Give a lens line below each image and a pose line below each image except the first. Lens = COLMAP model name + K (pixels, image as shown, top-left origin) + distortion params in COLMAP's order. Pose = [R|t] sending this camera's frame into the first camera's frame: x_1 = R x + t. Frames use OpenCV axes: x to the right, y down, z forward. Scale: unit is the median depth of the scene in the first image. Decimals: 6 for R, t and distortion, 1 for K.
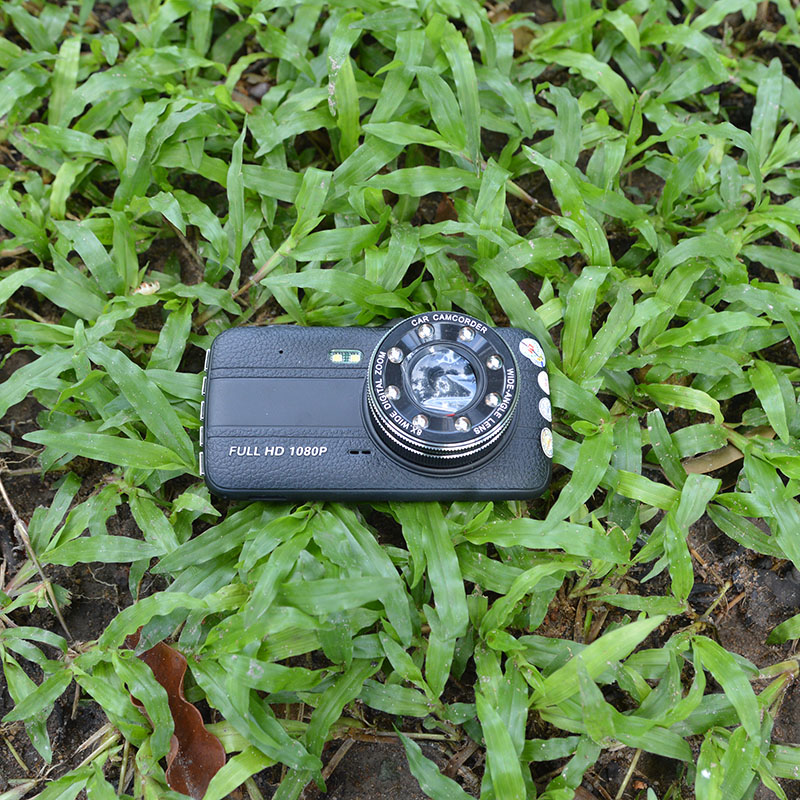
lens RADIAL K [[1176.1, 0, 400.0], [0, 1176.1, 400.0], [0, 0, 1]] dist [-0.030324, 0.071879]
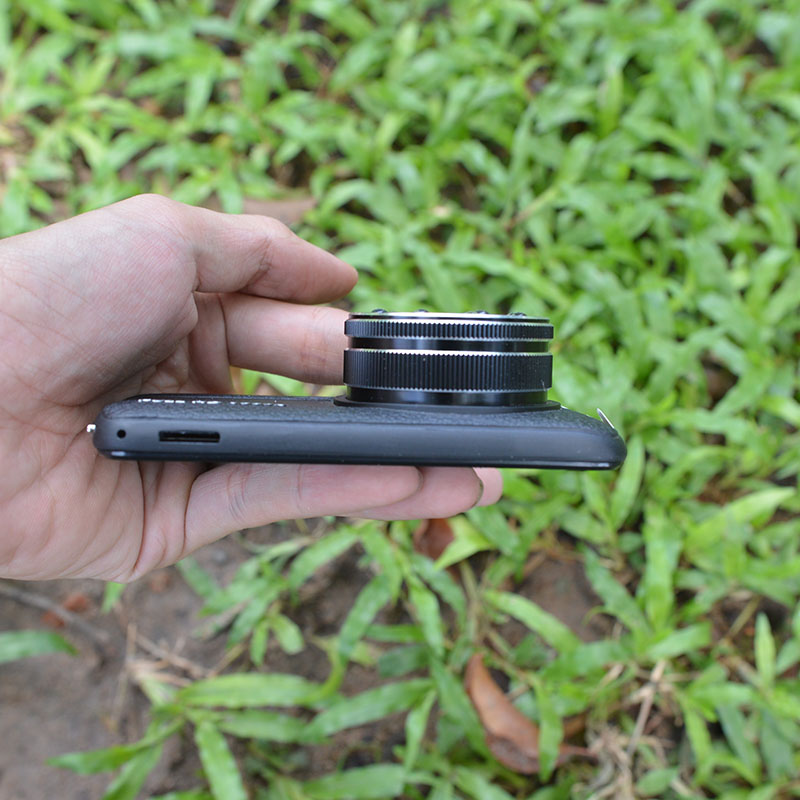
lens RADIAL K [[1176.1, 0, 400.0], [0, 1176.1, 400.0], [0, 0, 1]] dist [-0.030324, 0.071879]
pose [[0.979135, 0.177253, -0.099380, -0.088373], [-0.181260, 0.982888, -0.032792, 0.168725], [0.091867, 0.050122, 0.994509, -0.331697]]
